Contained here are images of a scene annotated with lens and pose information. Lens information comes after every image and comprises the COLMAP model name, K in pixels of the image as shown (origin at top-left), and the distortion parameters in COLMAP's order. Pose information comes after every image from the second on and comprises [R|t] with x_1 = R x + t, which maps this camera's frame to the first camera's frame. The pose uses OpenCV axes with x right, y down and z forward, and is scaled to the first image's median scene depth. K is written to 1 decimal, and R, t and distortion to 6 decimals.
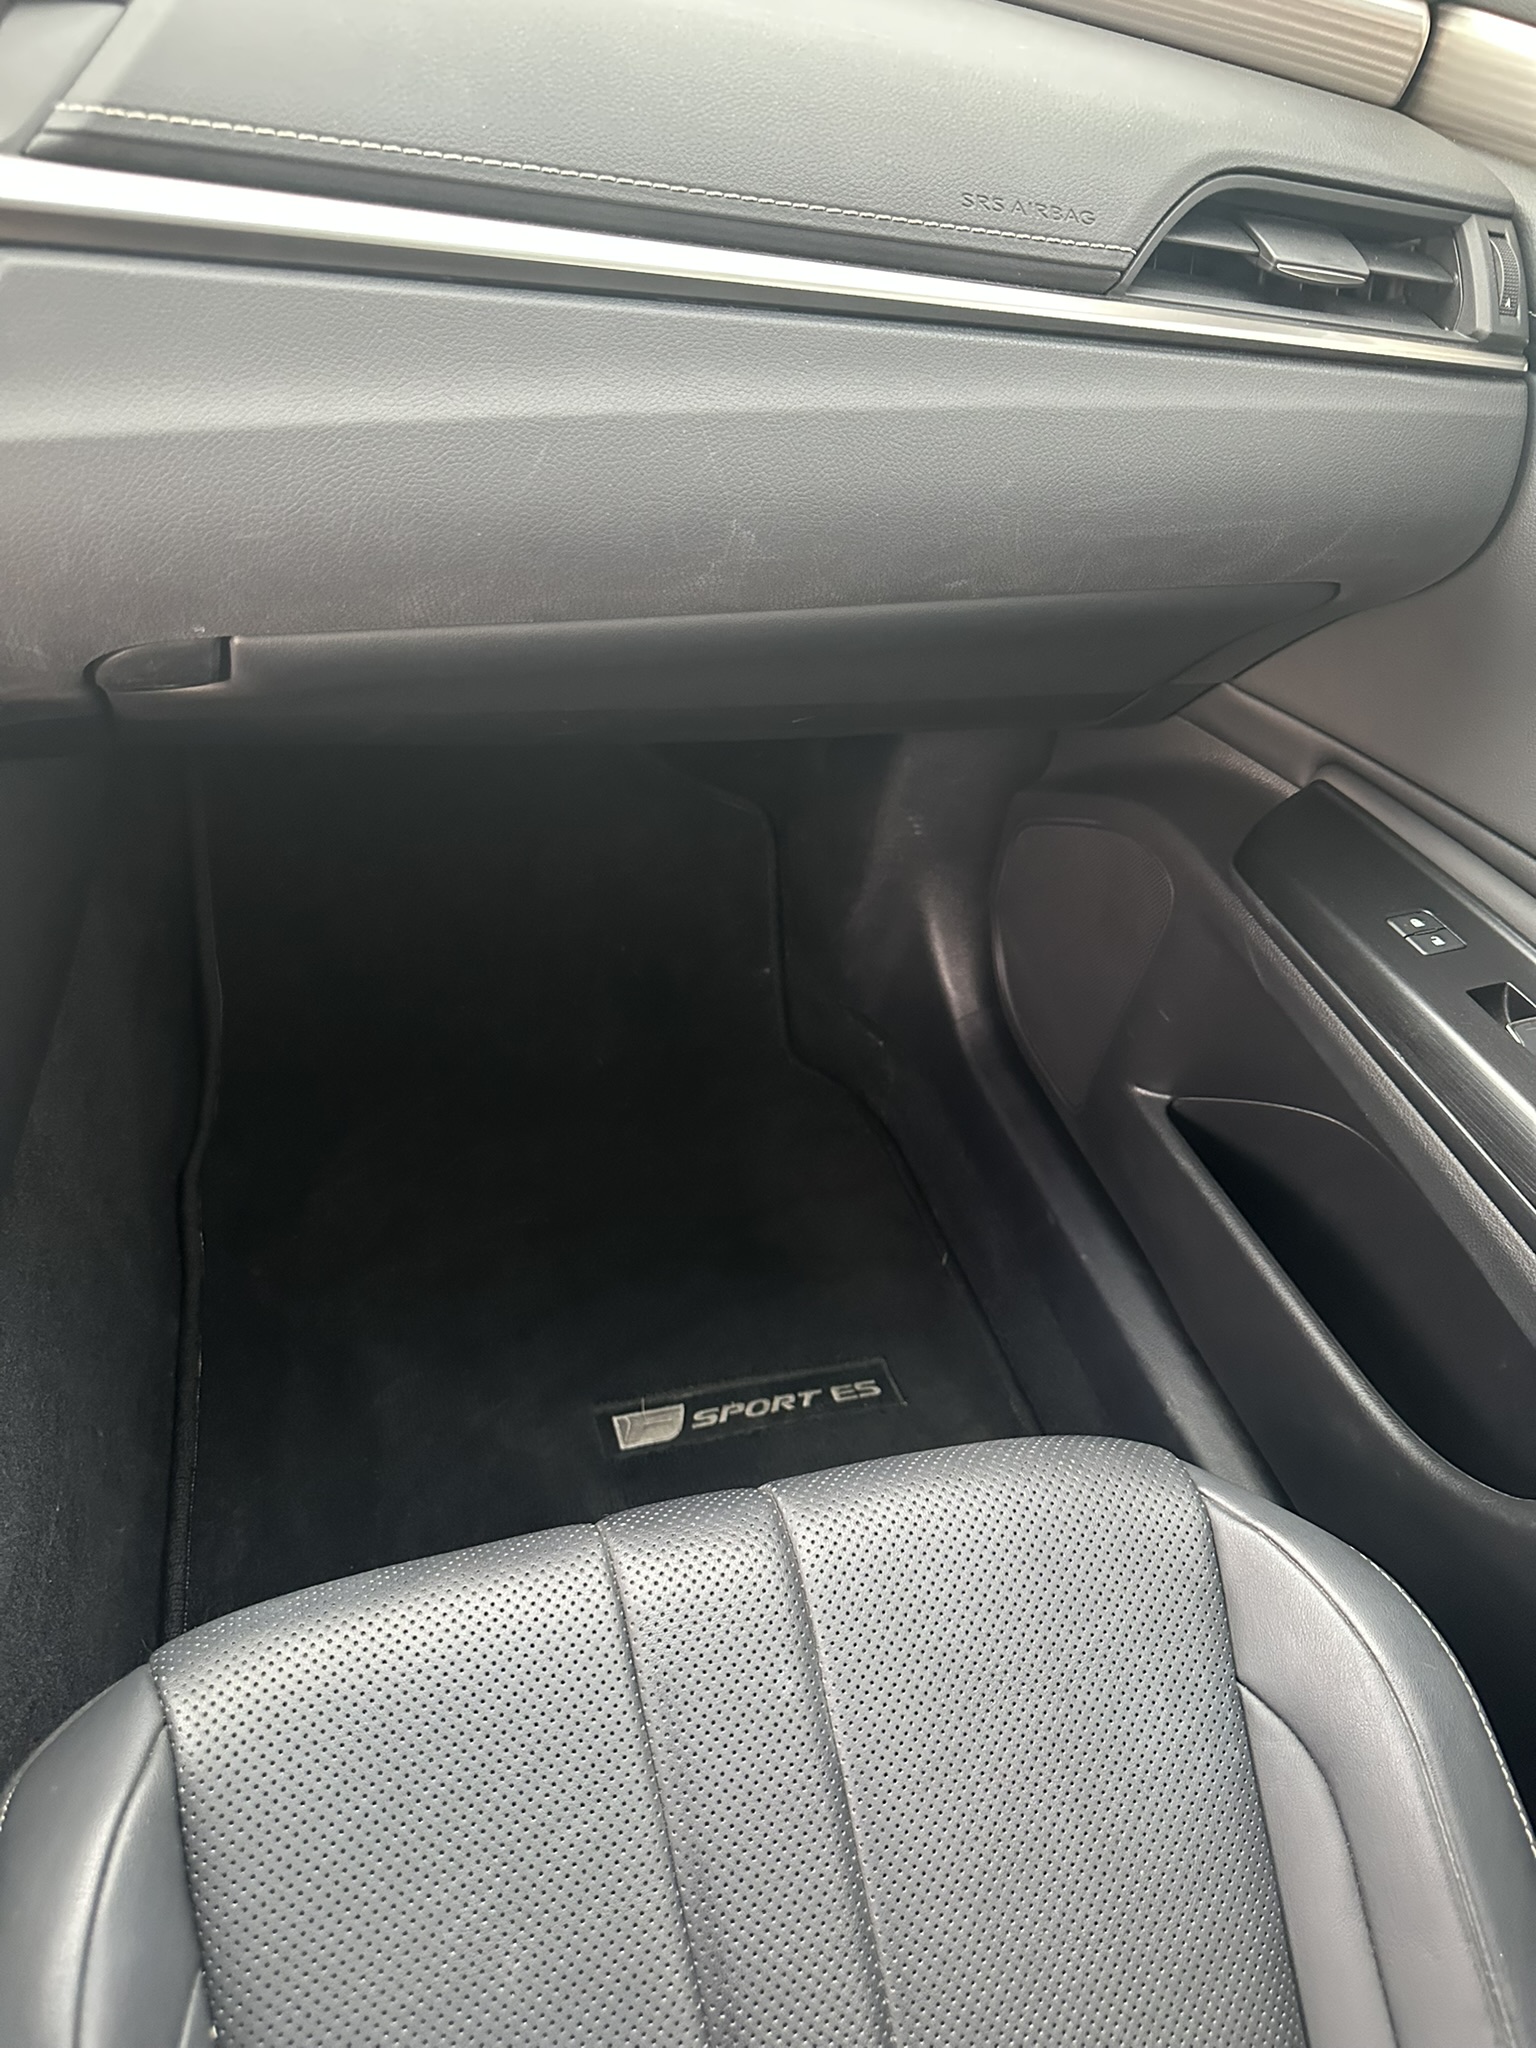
lens RADIAL K [[1467.9, 0, 777.3], [0, 1467.9, 1013.9], [0, 0, 1]] dist [-0.003076, -0.011932]
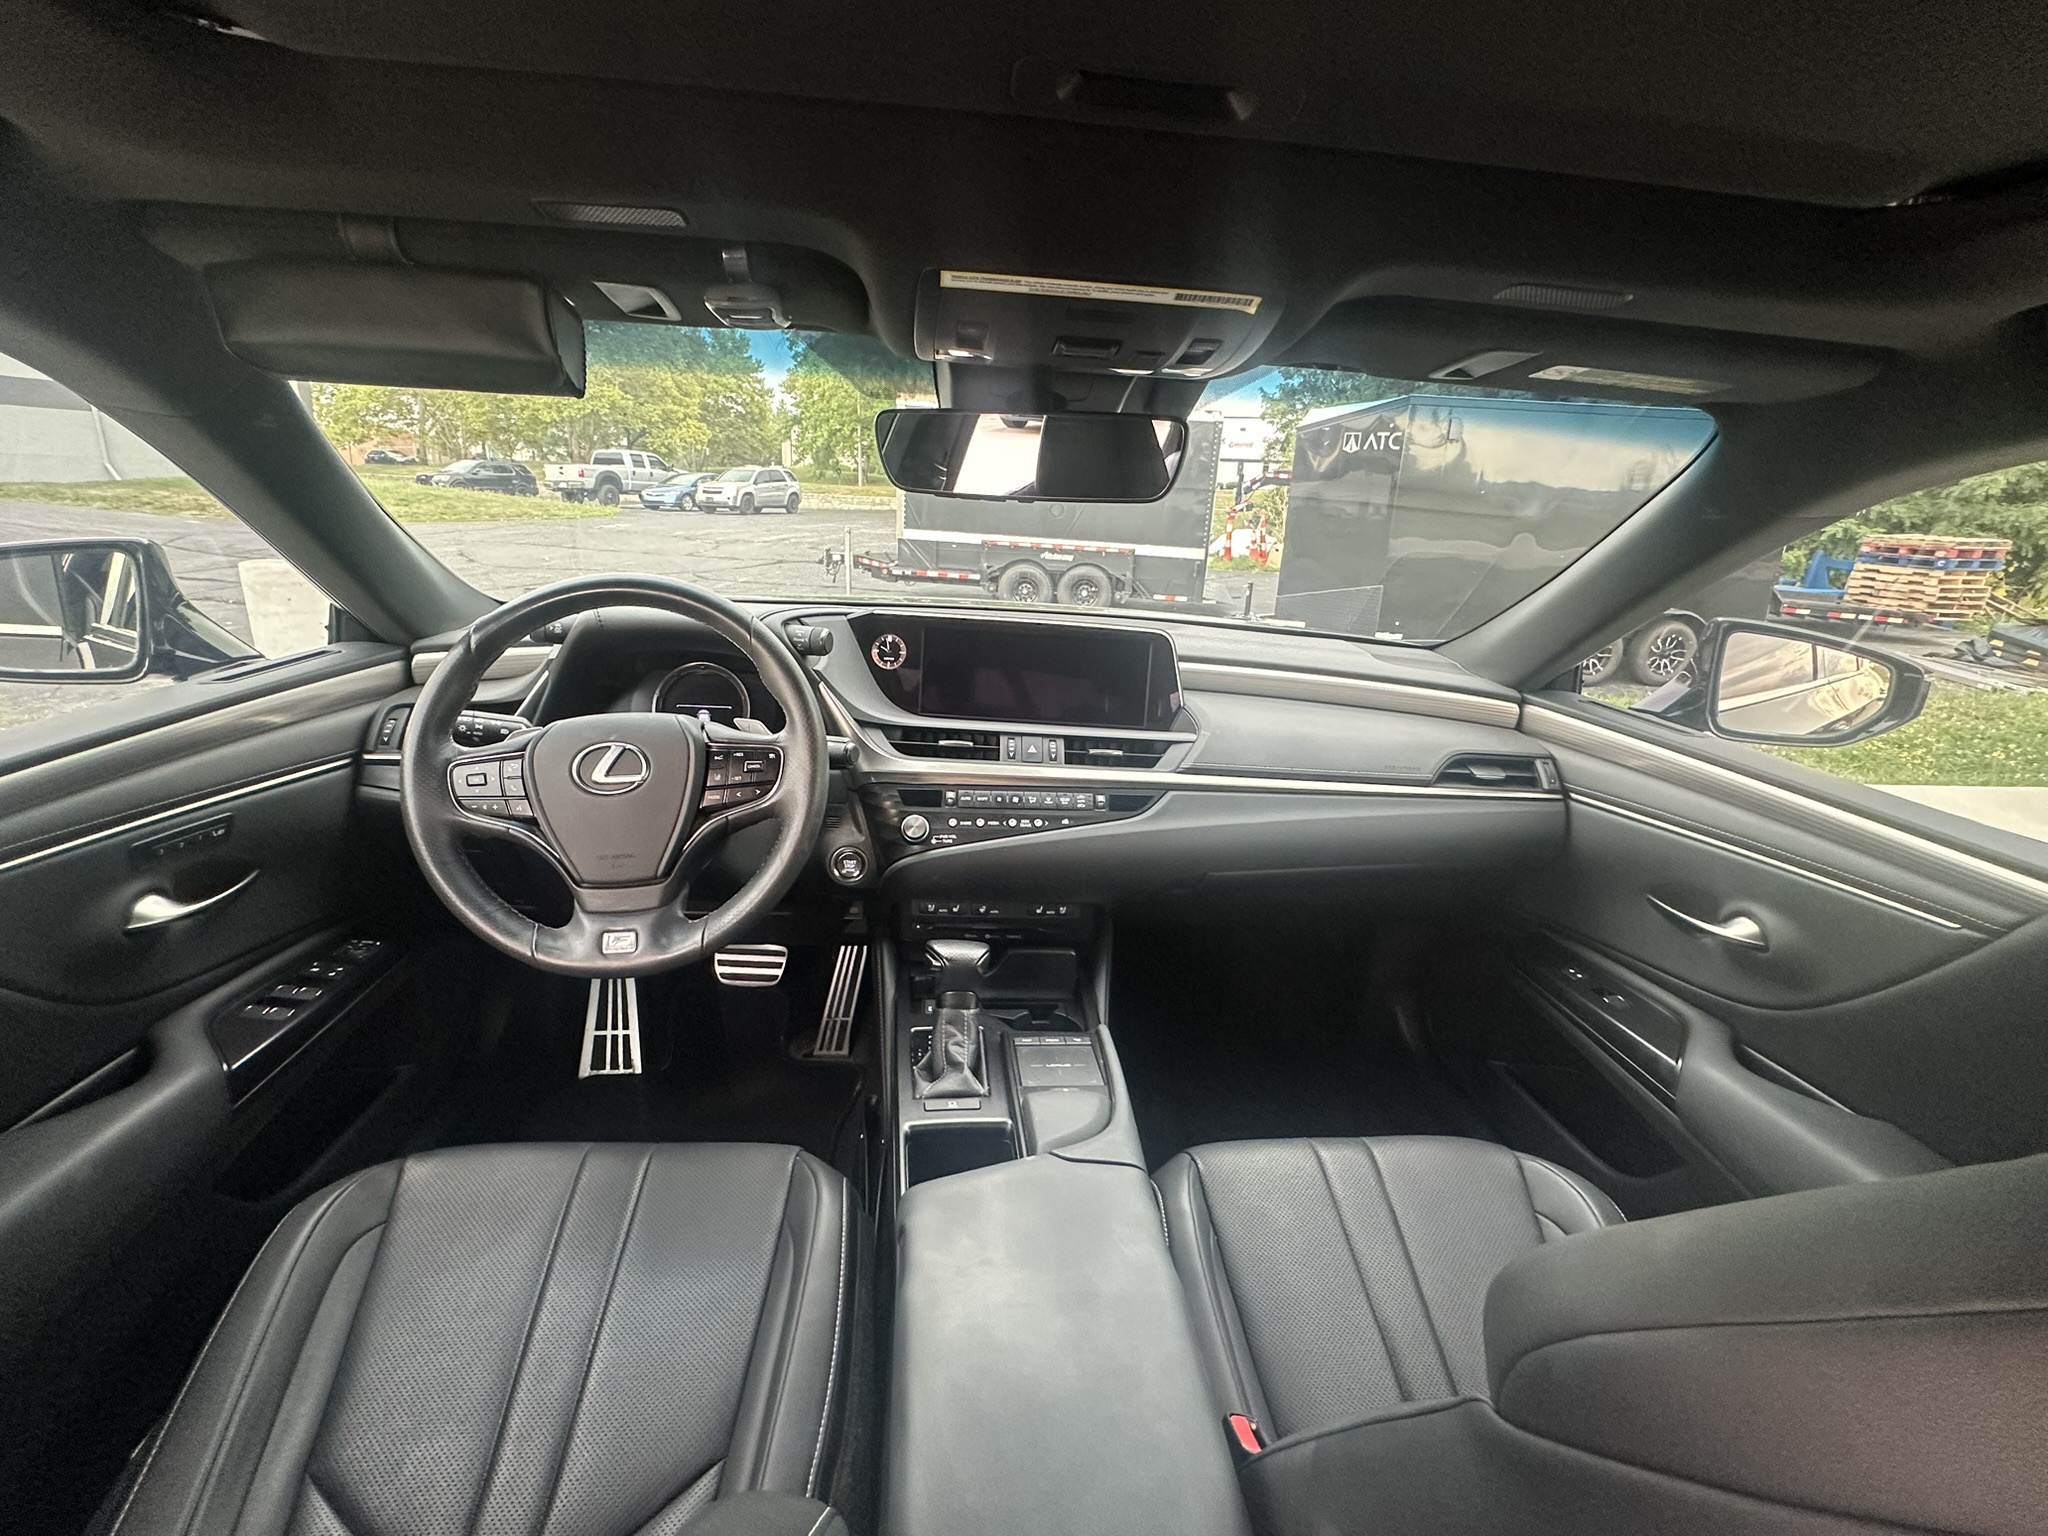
lens RADIAL K [[936.9, 0, 1024.5], [0, 936.9, 769.1], [0, 0, 1]] dist [-0.002341, -0.000019]
pose [[0.967009, -0.053056, -0.249155, -0.161874], [-0.063520, 0.896956, -0.437533, 0.548474], [0.246695, 0.438925, 0.863995, -1.260558]]
